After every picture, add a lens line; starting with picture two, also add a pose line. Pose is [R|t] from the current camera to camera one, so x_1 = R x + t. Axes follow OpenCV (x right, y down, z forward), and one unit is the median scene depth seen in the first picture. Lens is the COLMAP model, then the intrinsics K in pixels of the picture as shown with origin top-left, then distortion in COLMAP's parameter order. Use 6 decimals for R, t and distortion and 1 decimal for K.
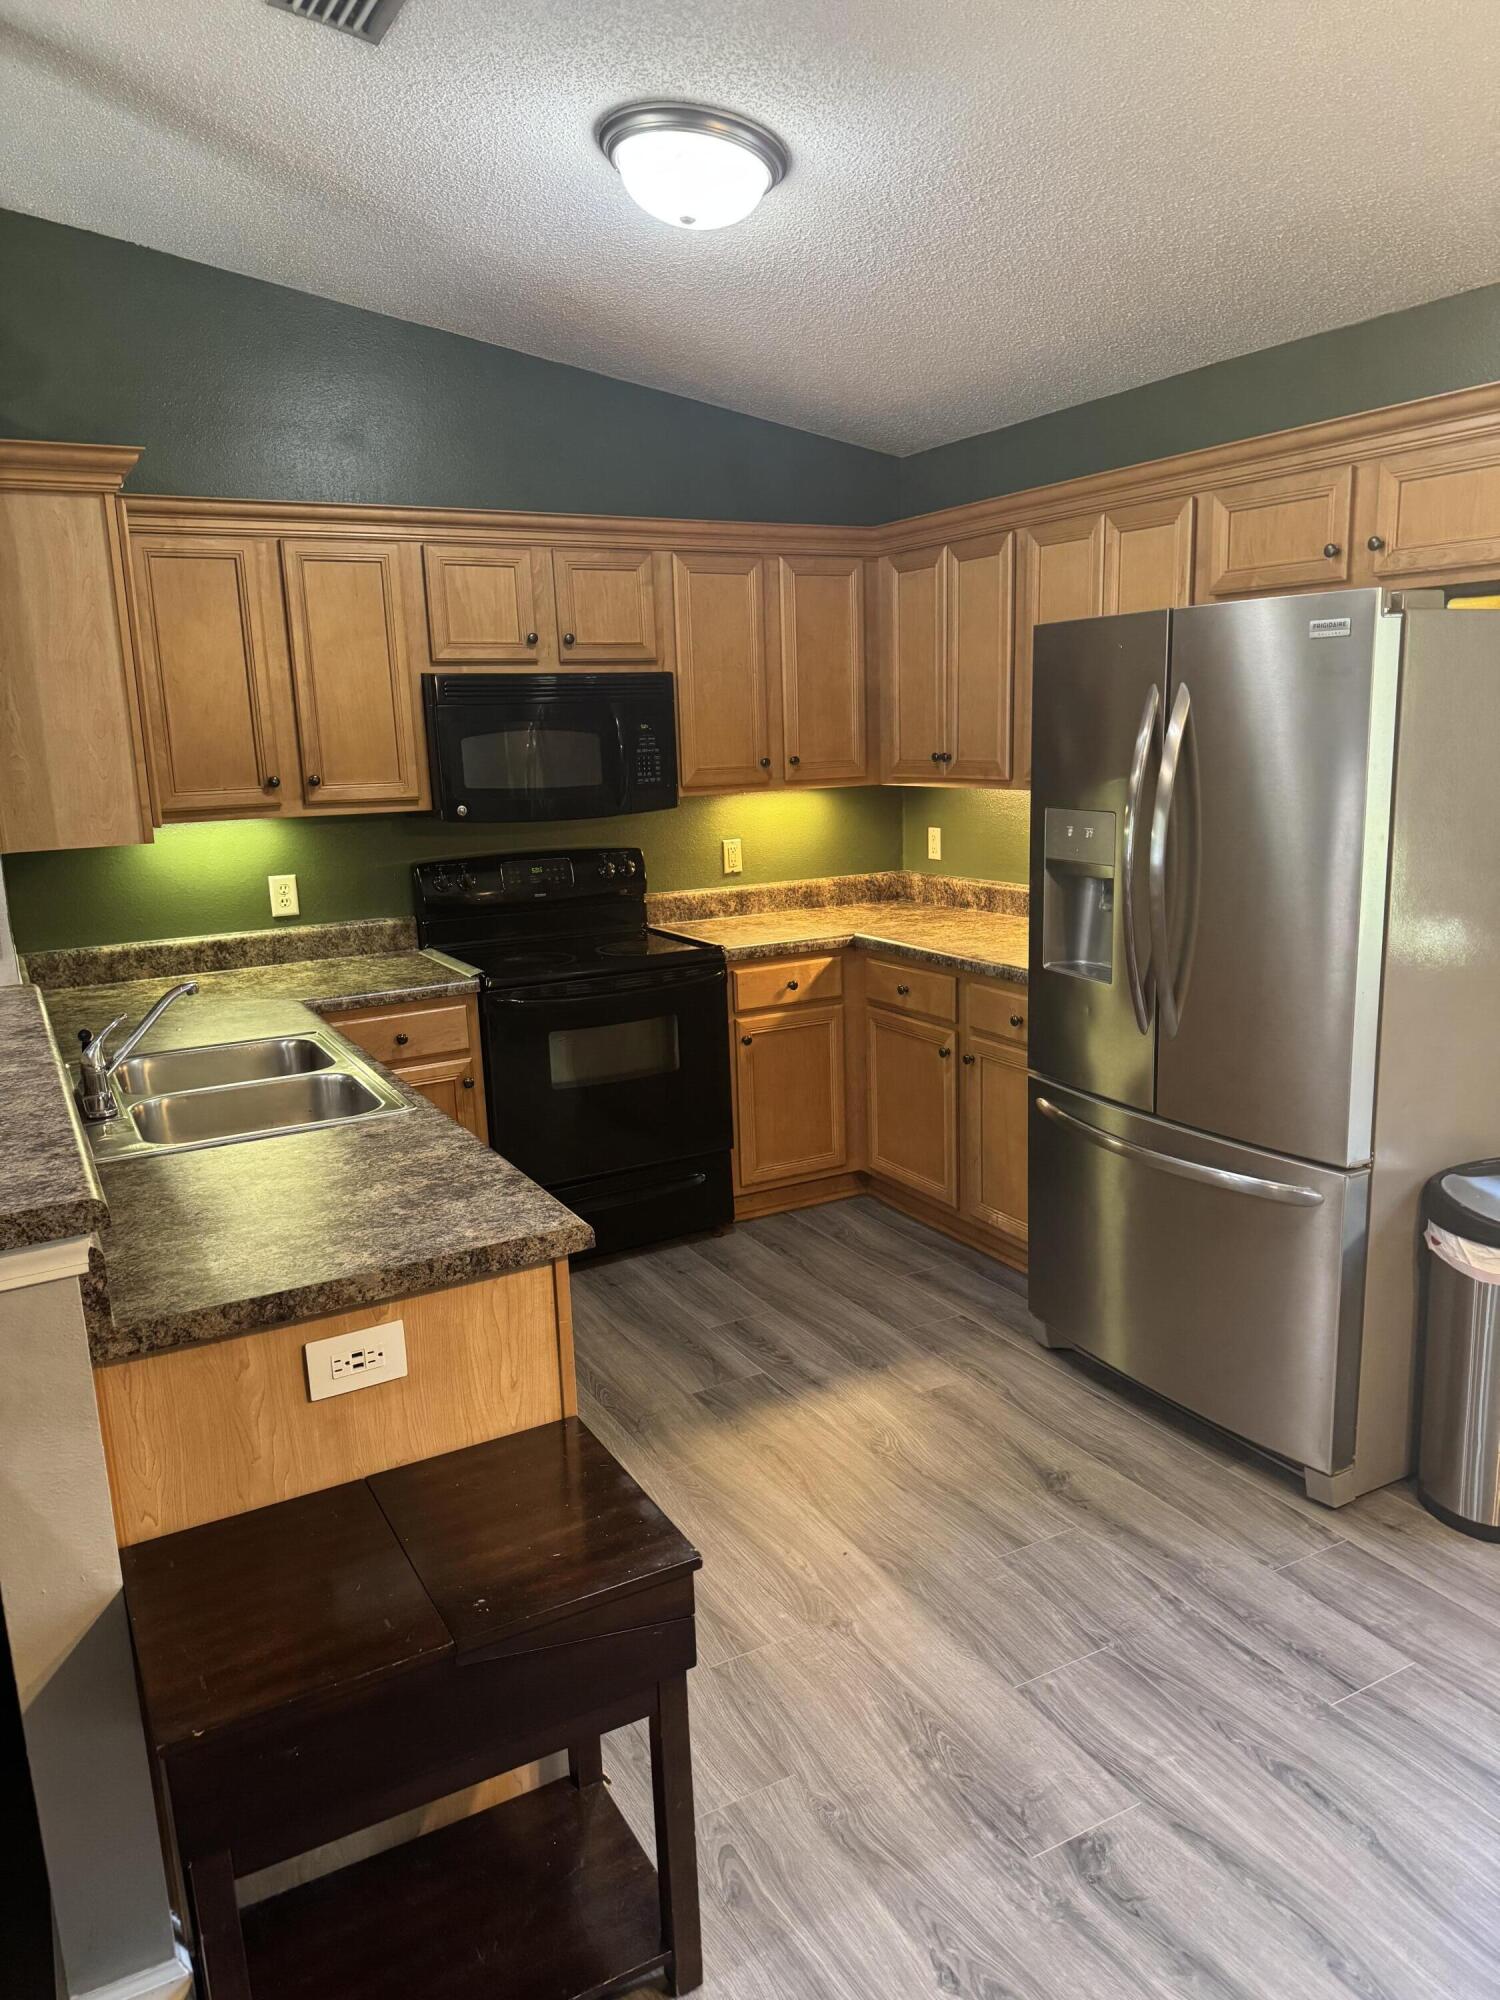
lens RADIAL K [[1401.0, 0, 752.7], [0, 1401.0, 1003.4], [0, 0, 1]] dist [0.056074, -0.076725]
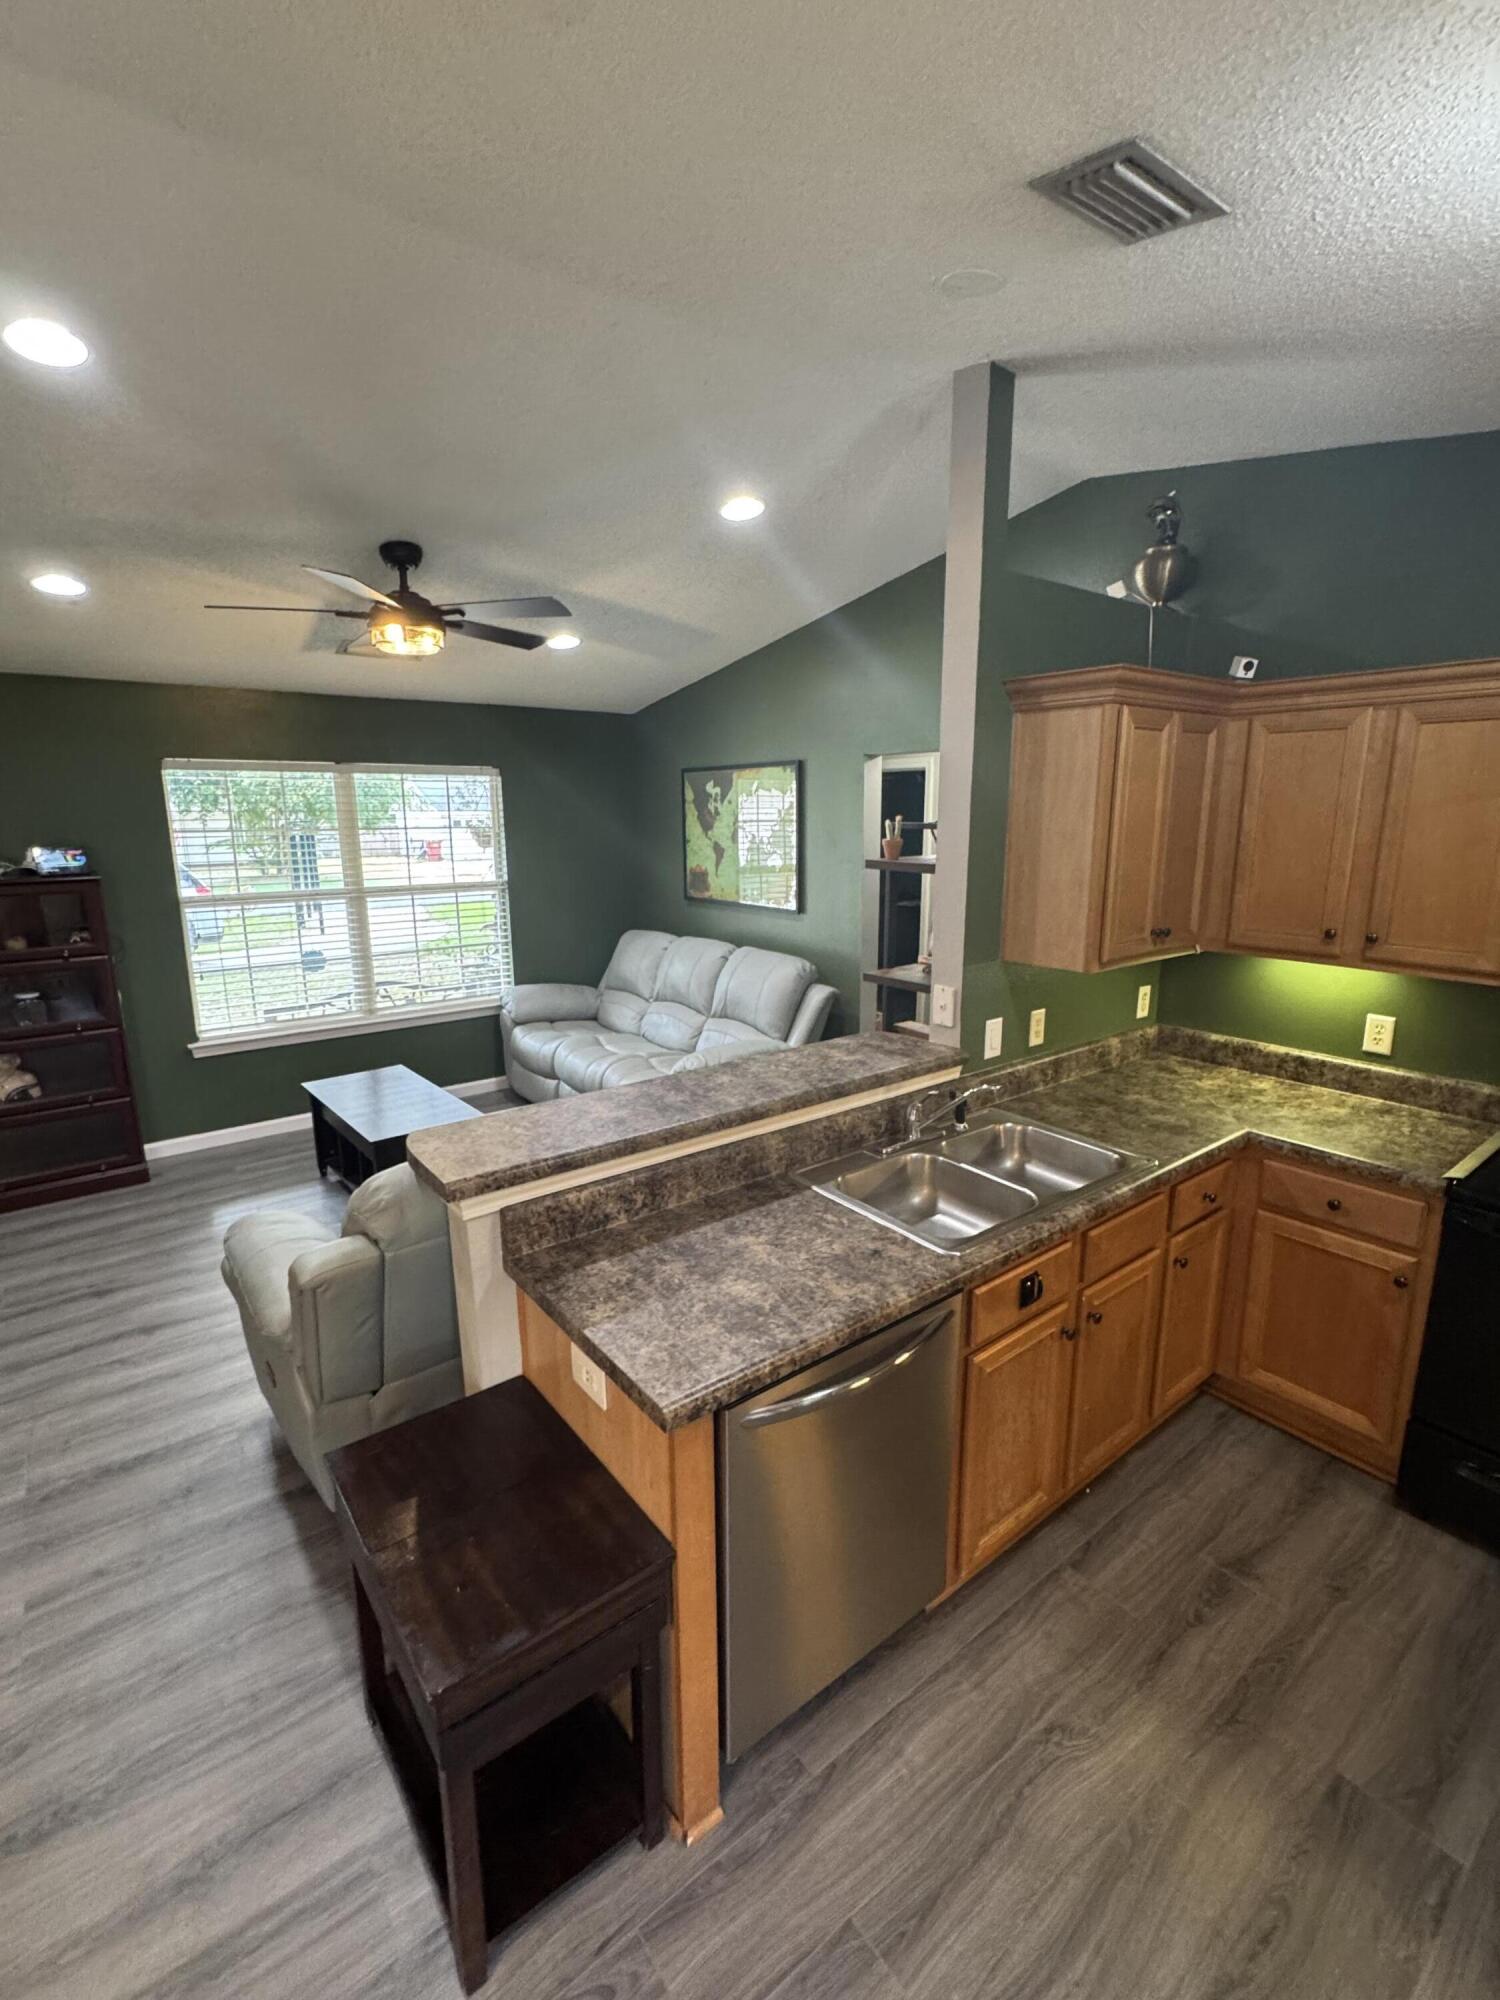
lens RADIAL K [[883.2, 0, 750.0], [0, 883.2, 1000.0], [0, 0, 1]] dist [-0.002795, -0.000014]
pose [[0.155611, 0.237836, -0.958759, 0.321423], [-0.198068, 0.958384, 0.205596, -0.206067], [0.967757, 0.157907, 0.196243, 0.583515]]
